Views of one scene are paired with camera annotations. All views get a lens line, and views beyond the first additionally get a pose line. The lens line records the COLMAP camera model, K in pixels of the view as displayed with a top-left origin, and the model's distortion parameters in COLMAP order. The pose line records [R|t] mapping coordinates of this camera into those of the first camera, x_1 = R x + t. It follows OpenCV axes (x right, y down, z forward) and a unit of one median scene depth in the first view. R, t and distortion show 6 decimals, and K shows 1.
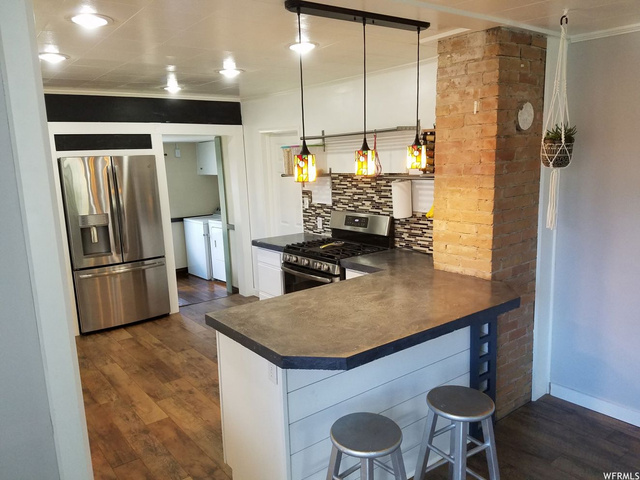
lens RADIAL K [[492.9, 0, 315.9], [0, 492.9, 251.2], [0, 0, 1]] dist [0.153097, -0.219670]
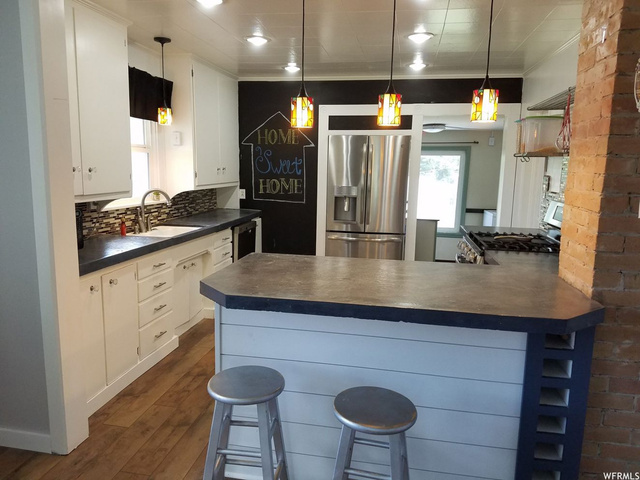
lens RADIAL K [[492.9, 0, 315.9], [0, 492.9, 251.2], [0, 0, 1]] dist [0.153097, -0.219670]
pose [[0.673249, 0.173962, -0.718660, 0.503664], [-0.184135, 0.980756, 0.064906, 0.018849], [0.716121, 0.088633, 0.692326, 0.255111]]
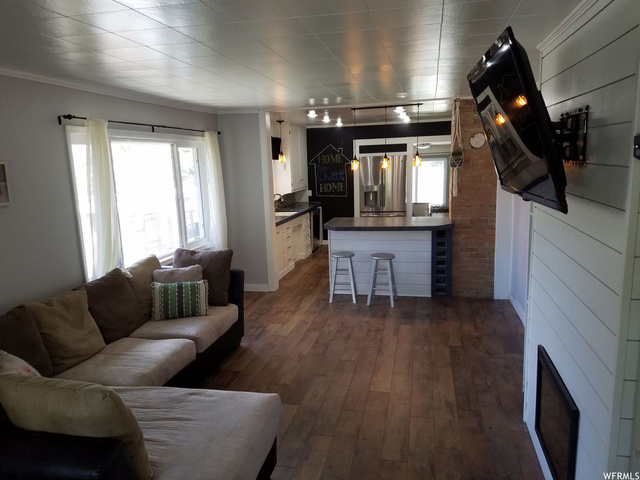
lens RADIAL K [[492.9, 0, 315.9], [0, 492.9, 251.2], [0, 0, 1]] dist [0.153097, -0.219670]
pose [[0.643051, 0.154895, -0.749996, 1.344117], [-0.138050, 0.986735, 0.085423, 0.068355], [0.753278, 0.048606, 0.655903, -0.641282]]
